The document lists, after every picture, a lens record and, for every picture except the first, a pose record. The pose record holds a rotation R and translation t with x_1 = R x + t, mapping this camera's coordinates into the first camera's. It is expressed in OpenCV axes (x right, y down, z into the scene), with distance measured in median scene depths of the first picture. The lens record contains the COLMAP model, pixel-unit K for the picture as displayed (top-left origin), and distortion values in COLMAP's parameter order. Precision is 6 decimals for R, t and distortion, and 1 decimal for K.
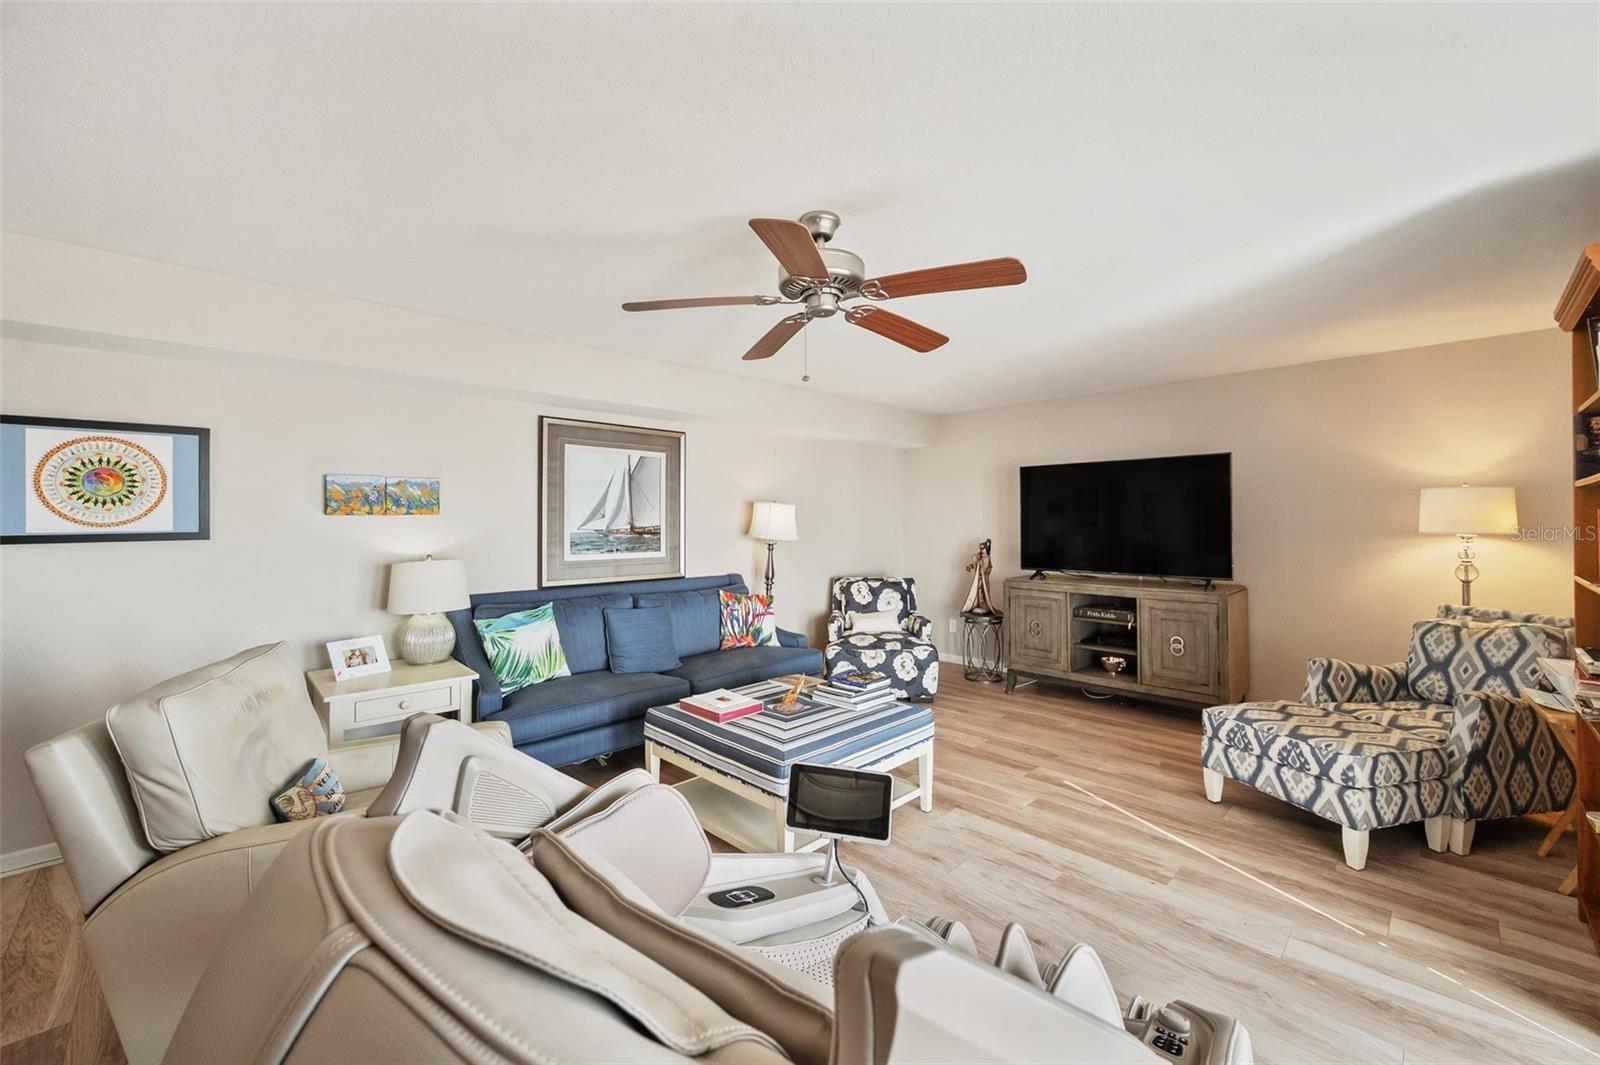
lens RADIAL K [[639.8, 0, 798.8], [0, 639.8, 516.7], [0, 0, 1]] dist [0.000255, -0.000064]
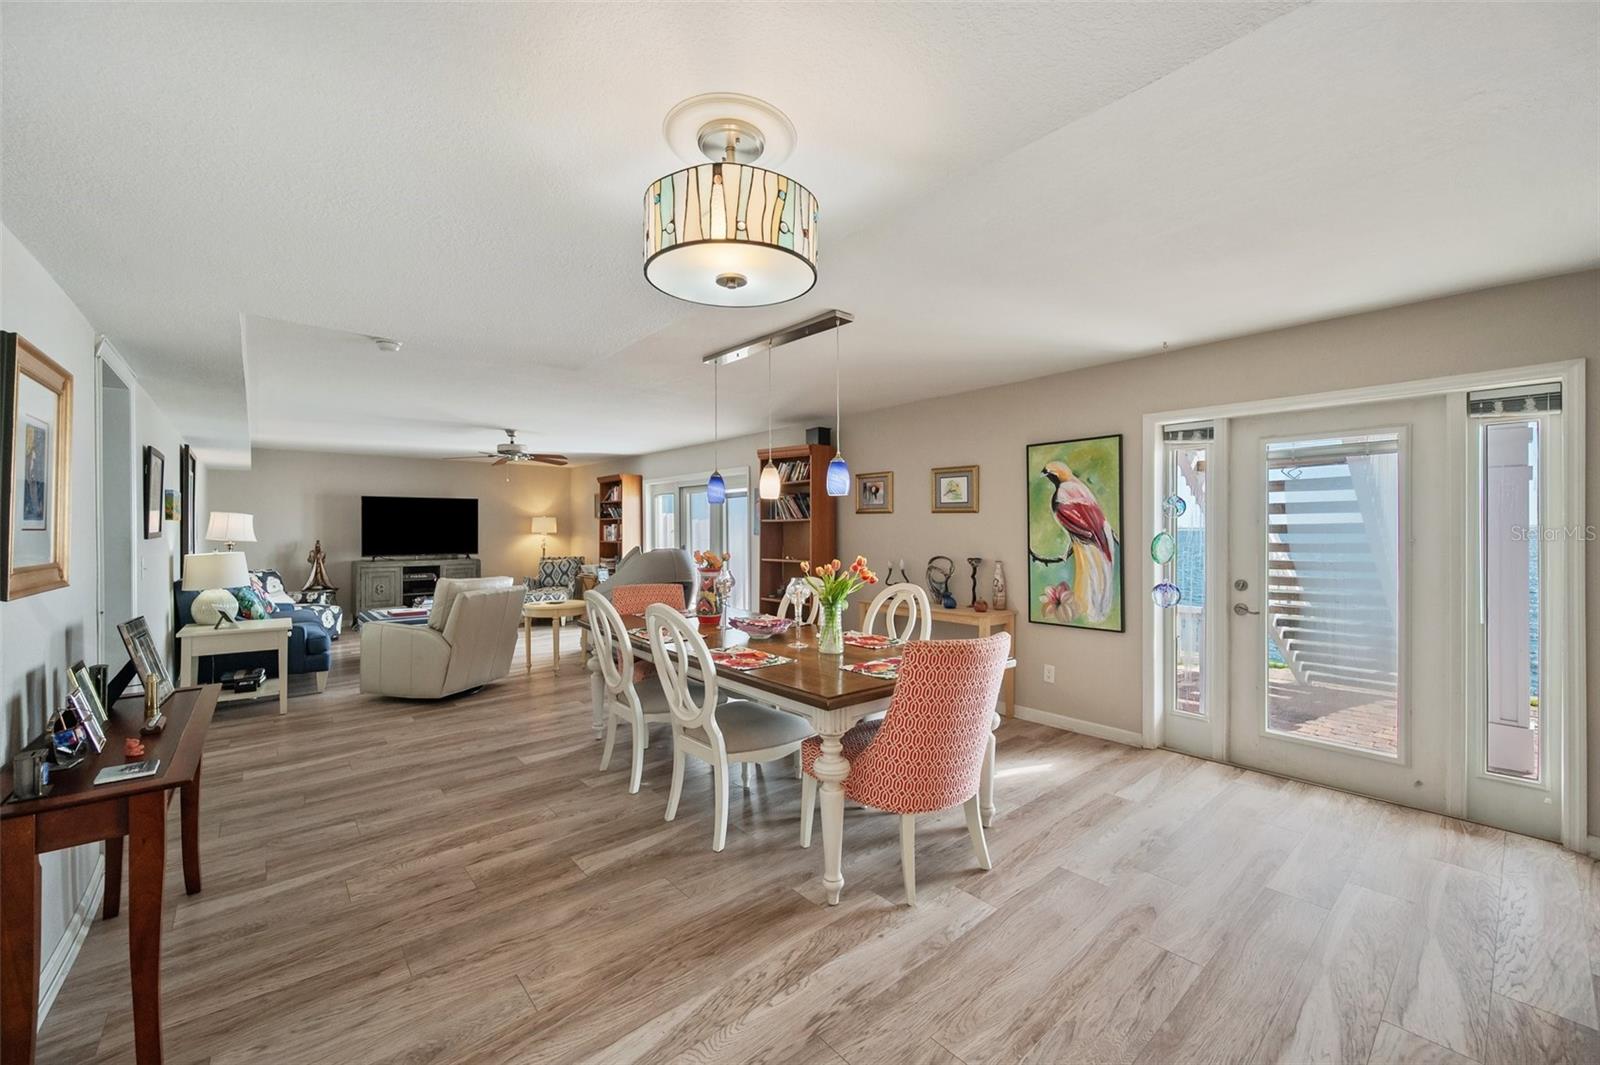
lens RADIAL K [[635.8, 0, 798.1], [0, 635.8, 531.5], [0, 0, 1]] dist [0.001996, 0.000161]
pose [[0.063561, 0.001320, 0.997977, -1.630355], [-0.003962, 0.999992, -0.001070, 0.016119], [-0.997970, -0.003886, 0.063565, -0.326190]]
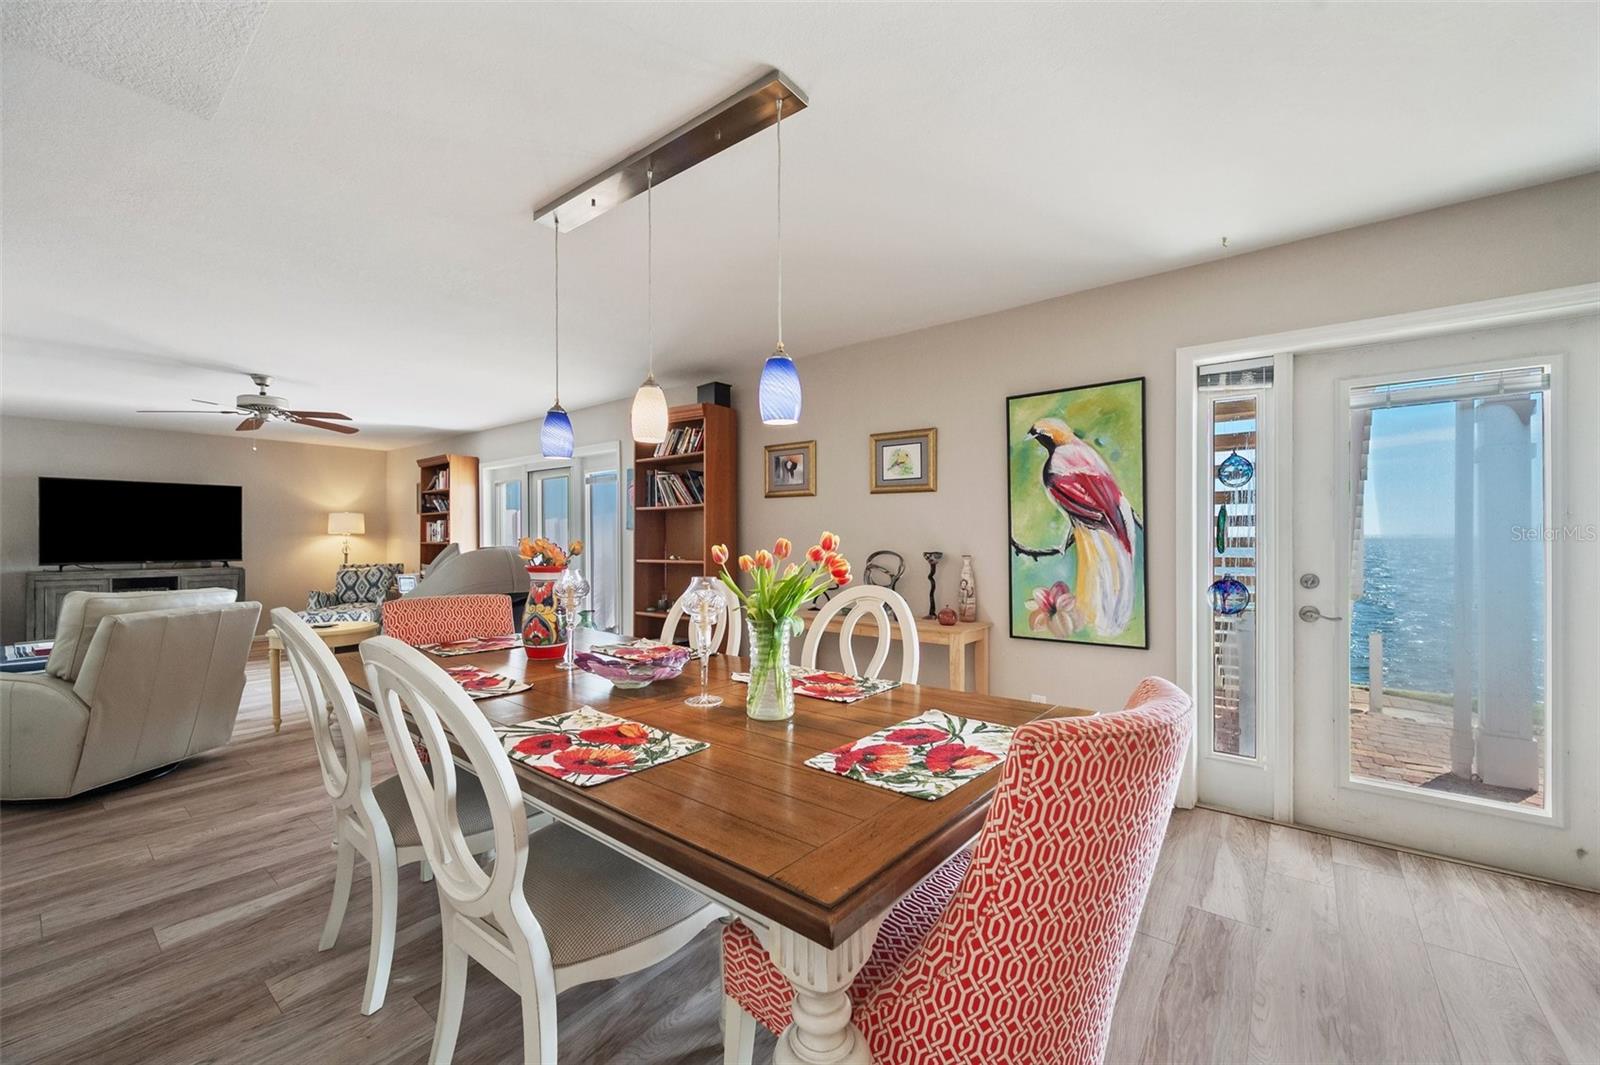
lens RADIAL K [[633.5, 0, 799.1], [0, 633.5, 536.0], [0, 0, 1]] dist [-0.000017, -0.000401]
pose [[-0.128733, 0.010350, 0.991625, -1.262612], [-0.001663, 0.999942, -0.010653, 0.051048], [-0.991678, -0.003020, -0.128708, -0.283228]]
